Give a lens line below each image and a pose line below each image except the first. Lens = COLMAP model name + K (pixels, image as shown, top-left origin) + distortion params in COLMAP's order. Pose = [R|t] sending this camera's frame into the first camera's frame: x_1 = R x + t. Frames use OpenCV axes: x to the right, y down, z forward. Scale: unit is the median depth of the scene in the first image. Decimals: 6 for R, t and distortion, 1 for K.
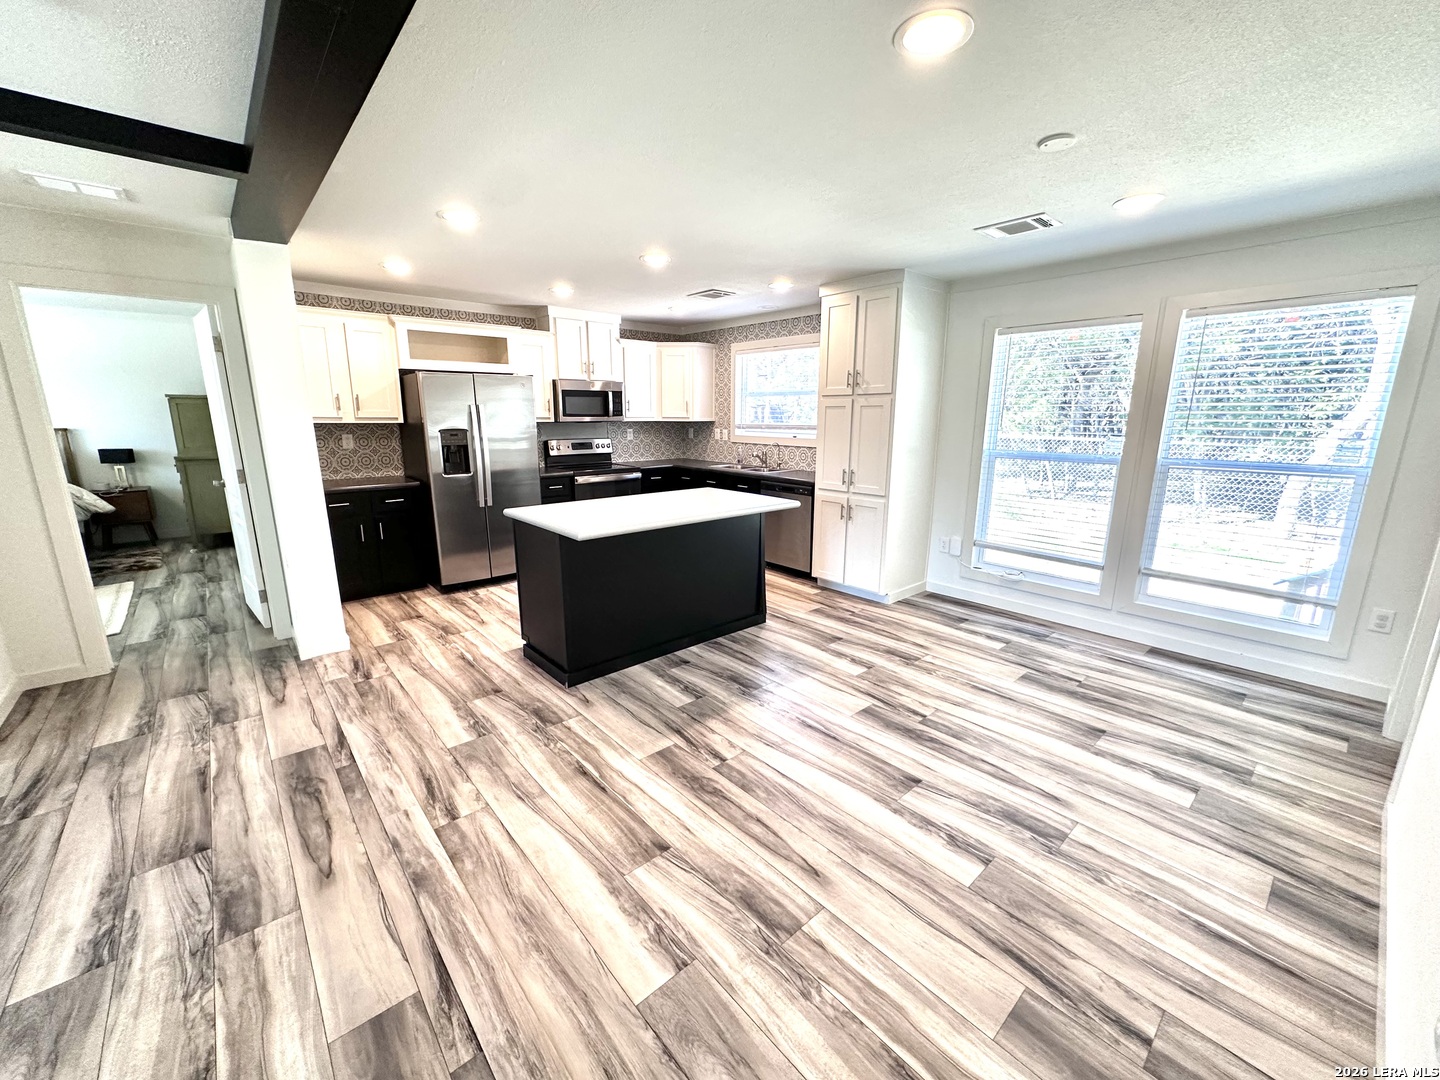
lens RADIAL K [[576.8, 0, 719.8], [0, 576.8, 545.2], [0, 0, 1]] dist [-0.003377, 0.000858]
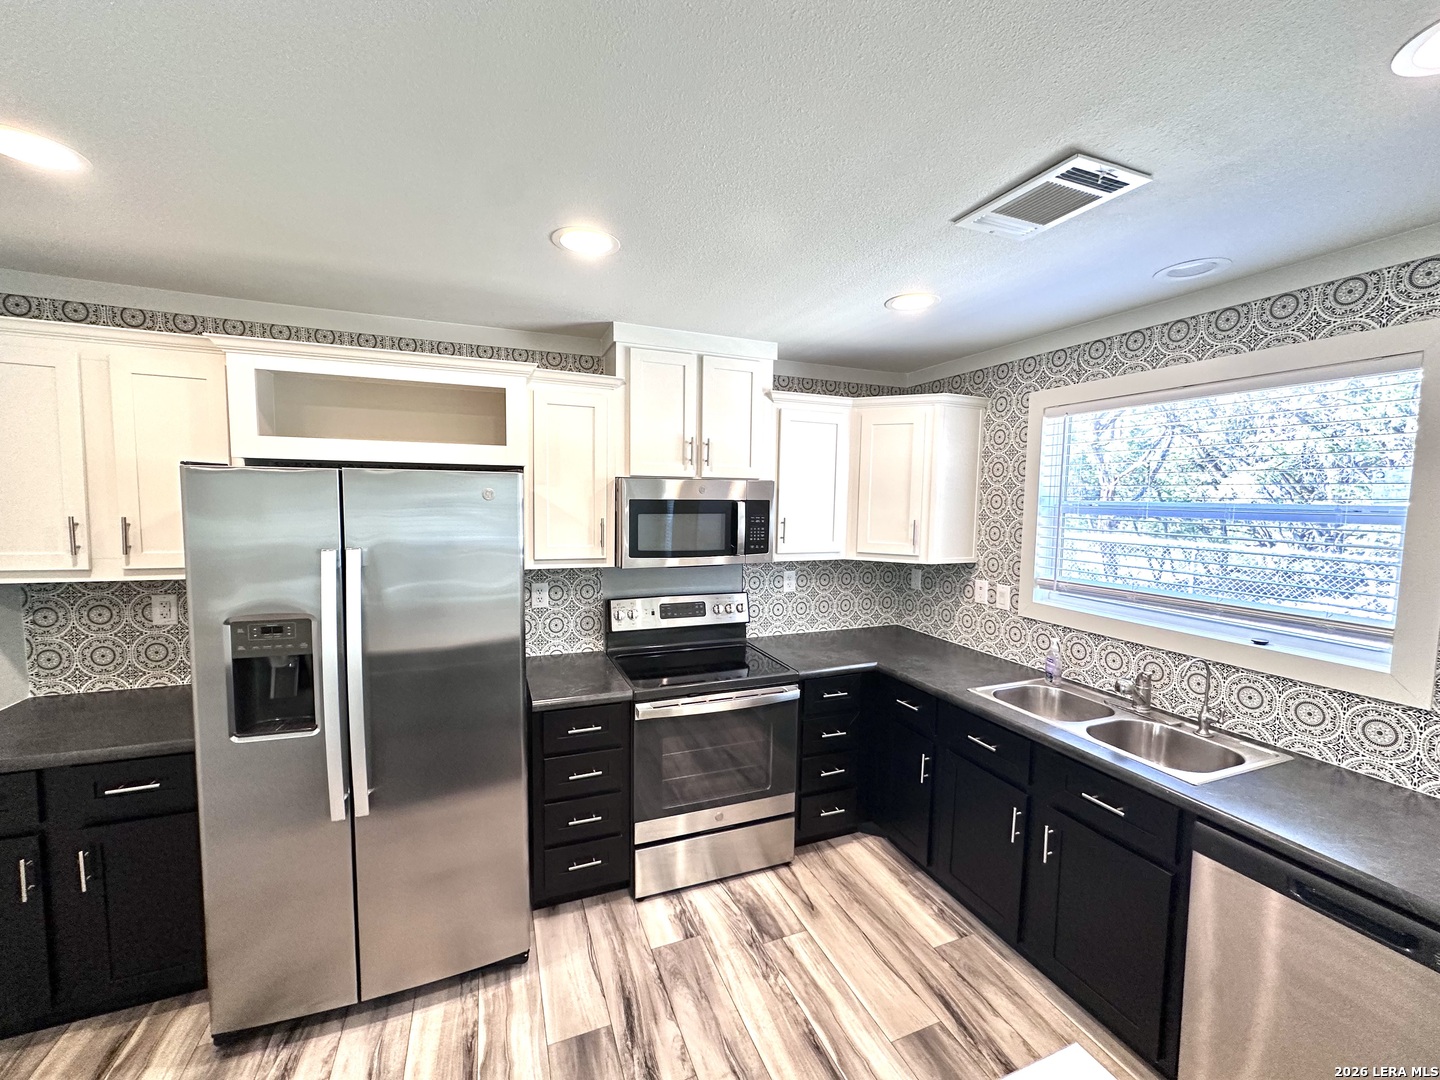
lens RADIAL K [[576.8, 0, 717.7], [0, 576.8, 541.4], [0, 0, 1]] dist [-0.003377, 0.000858]
pose [[0.941923, 0.035455, -0.333953, -0.058616], [-0.085524, 0.986950, -0.136439, -0.182002], [0.324757, 0.157075, 0.932663, 0.608242]]
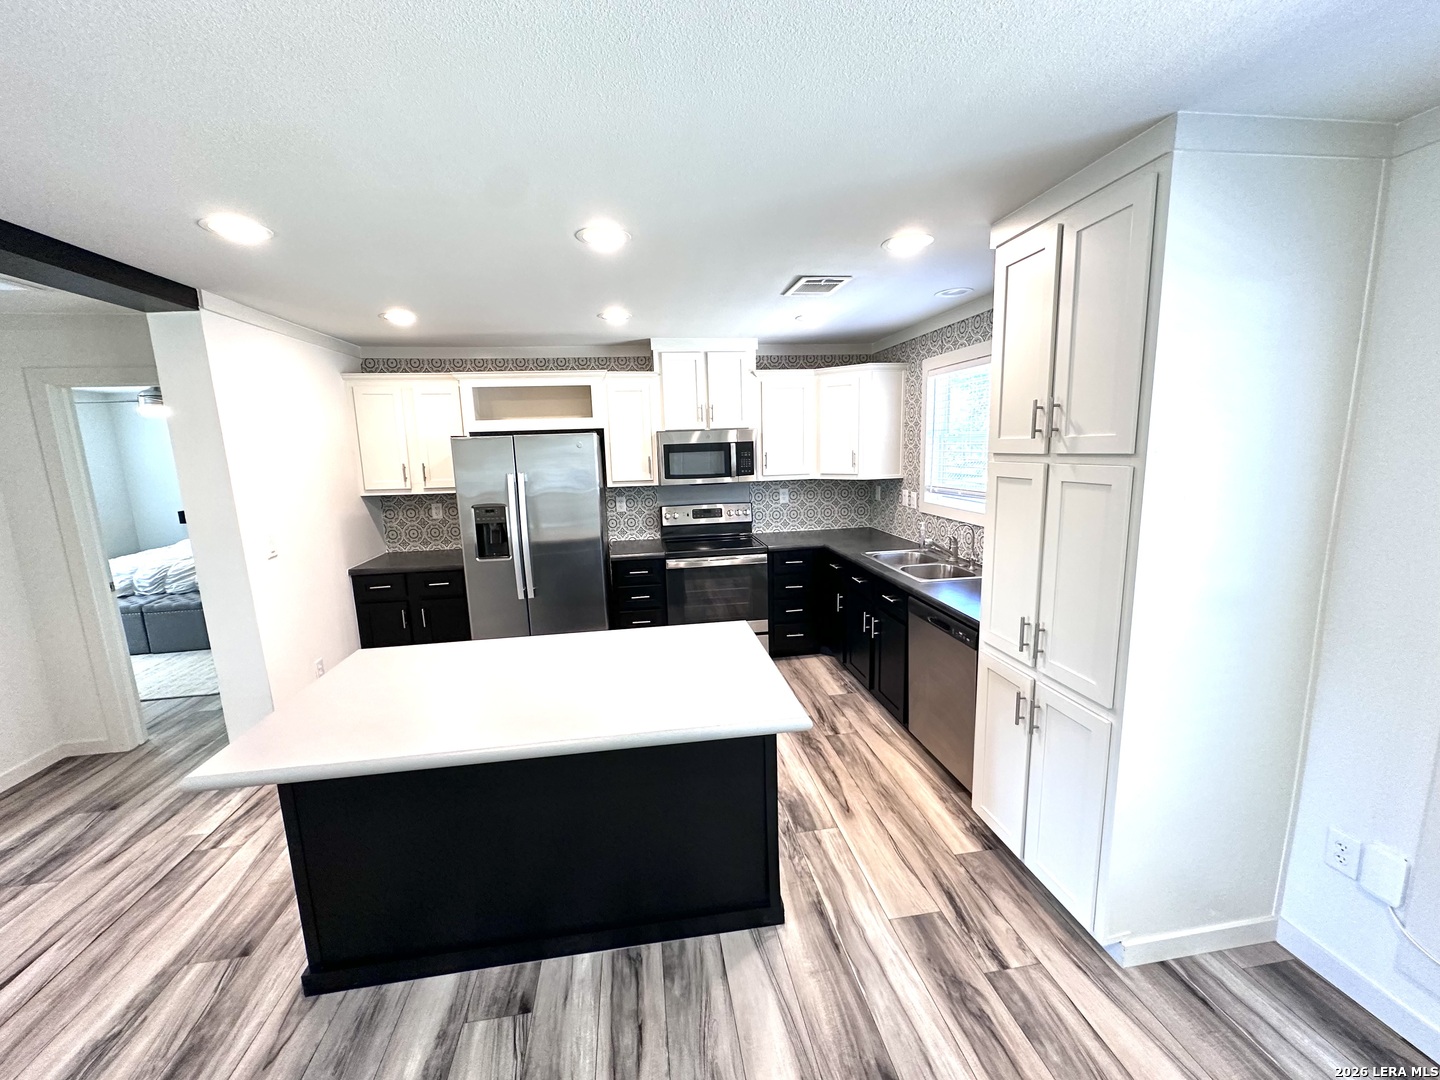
lens RADIAL K [[576.8, 0, 717.3], [0, 576.8, 542.4], [0, 0, 1]] dist [-0.003377, 0.000858]
pose [[0.839236, 0.063401, -0.540059, 0.207378], [-0.089073, 0.995793, -0.021516, -0.130191], [0.536423, 0.066162, 0.841352, 0.402505]]
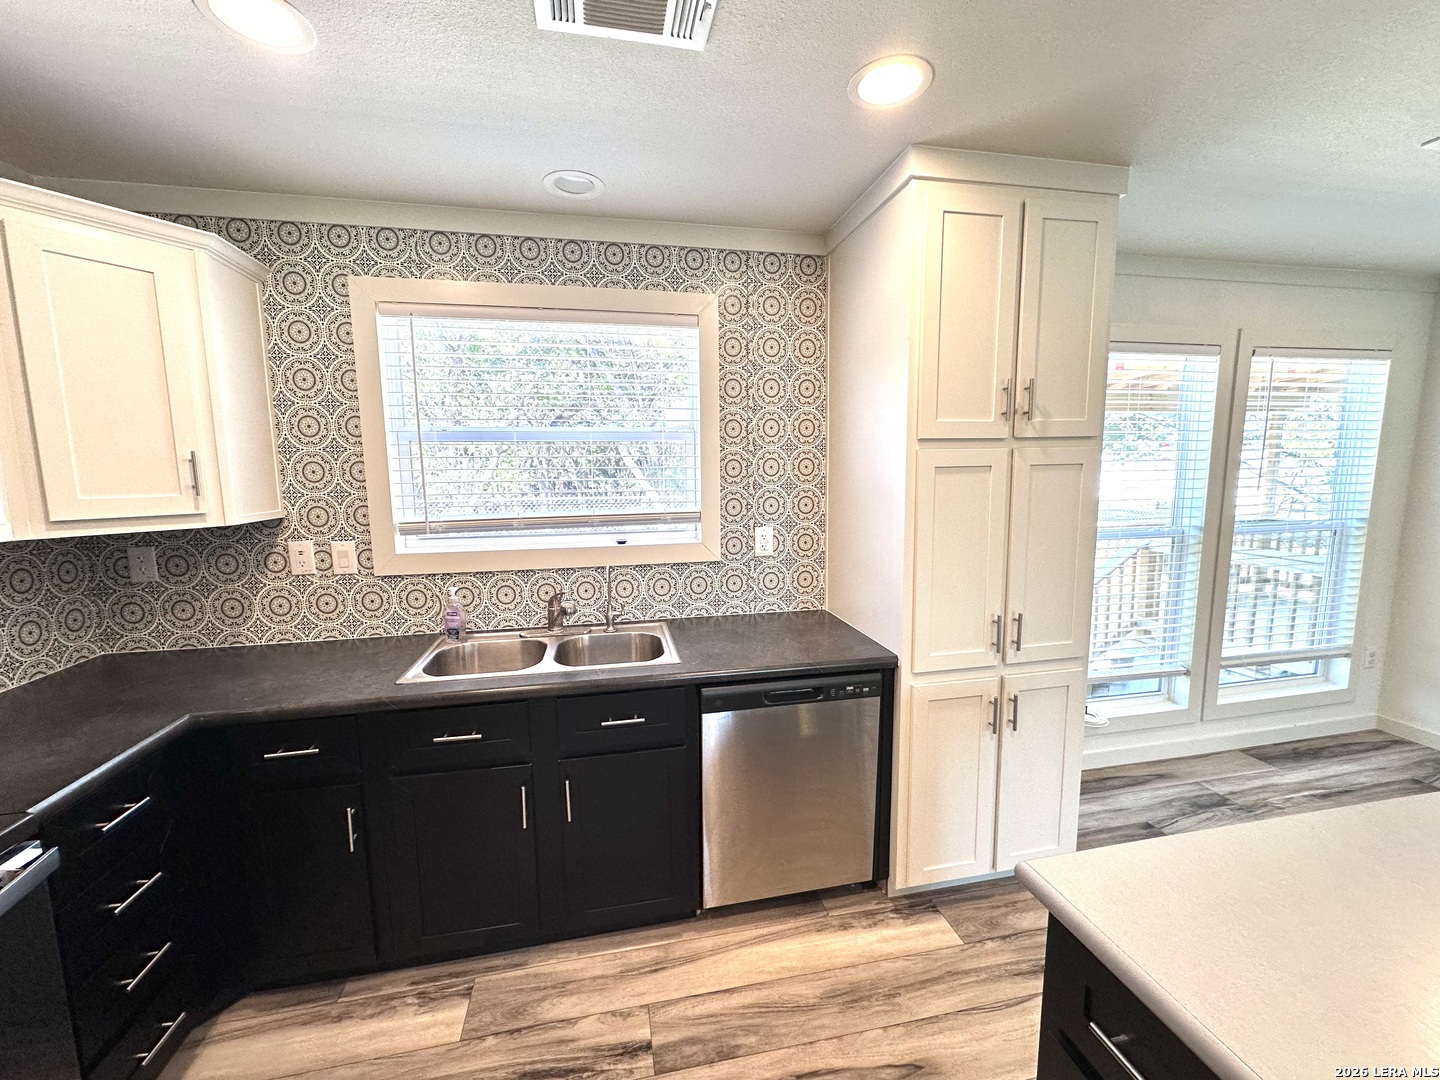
lens RADIAL K [[576.8, 0, 722.0], [0, 576.8, 540.6], [0, 0, 1]] dist [-0.003377, 0.000858]
pose [[0.497068, -0.120806, 0.859261, -0.188396], [0.209220, 0.977731, 0.016431, -0.190148], [-0.842111, 0.171607, 0.511274, 0.773991]]
